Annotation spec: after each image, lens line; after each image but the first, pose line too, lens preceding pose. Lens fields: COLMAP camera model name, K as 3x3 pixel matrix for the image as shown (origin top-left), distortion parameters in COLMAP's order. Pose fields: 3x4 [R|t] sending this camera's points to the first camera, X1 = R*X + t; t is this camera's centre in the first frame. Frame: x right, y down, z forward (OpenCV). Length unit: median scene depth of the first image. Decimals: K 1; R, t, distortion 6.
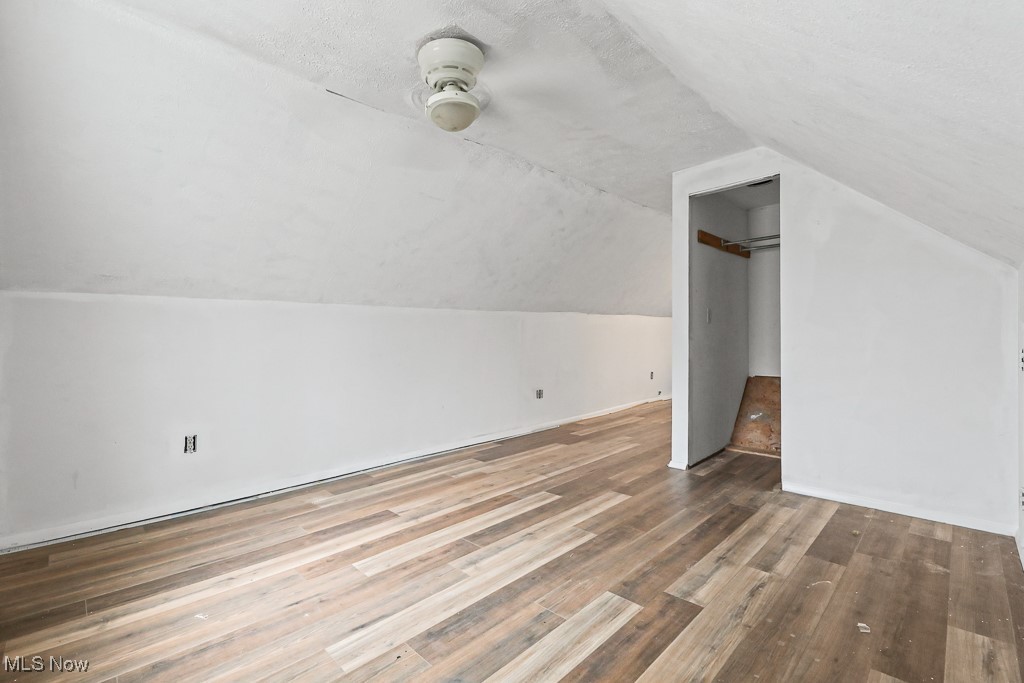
lens RADIAL K [[413.8, 0, 518.7], [0, 413.8, 341.5], [0, 0, 1]] dist [0.000194, -0.000680]
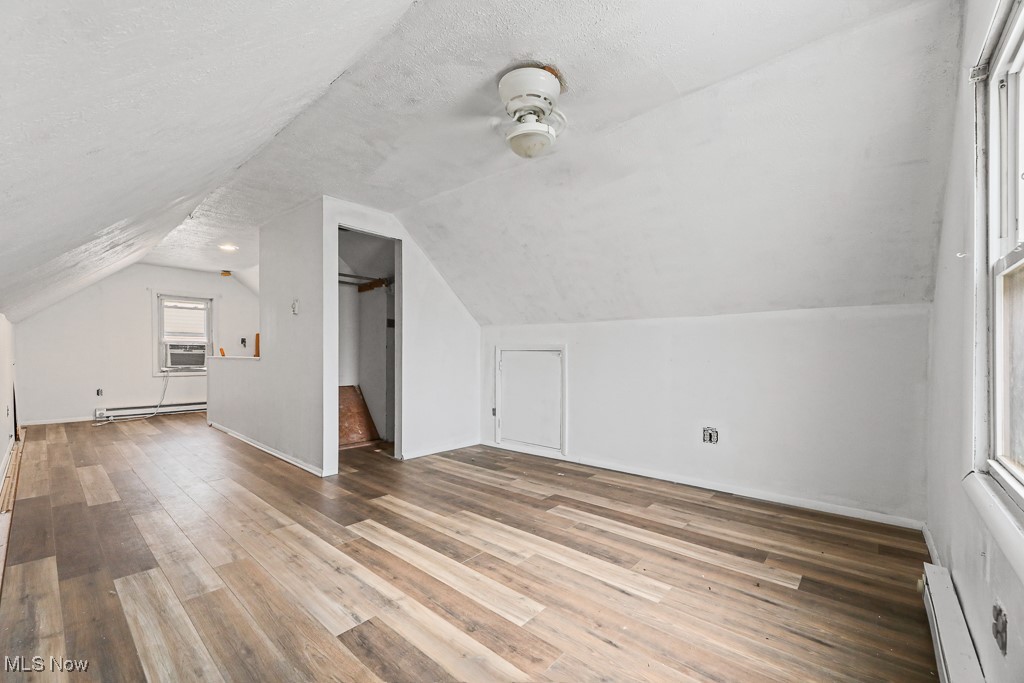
lens RADIAL K [[415.0, 0, 511.1], [0, 415.0, 358.3], [0, 0, 1]] dist [0.001047, -0.000014]
pose [[-0.007609, 0.004769, 0.999960, -1.032628], [0.002801, 0.999985, -0.004748, 0.038787], [-0.999967, 0.002765, -0.007622, 0.897085]]
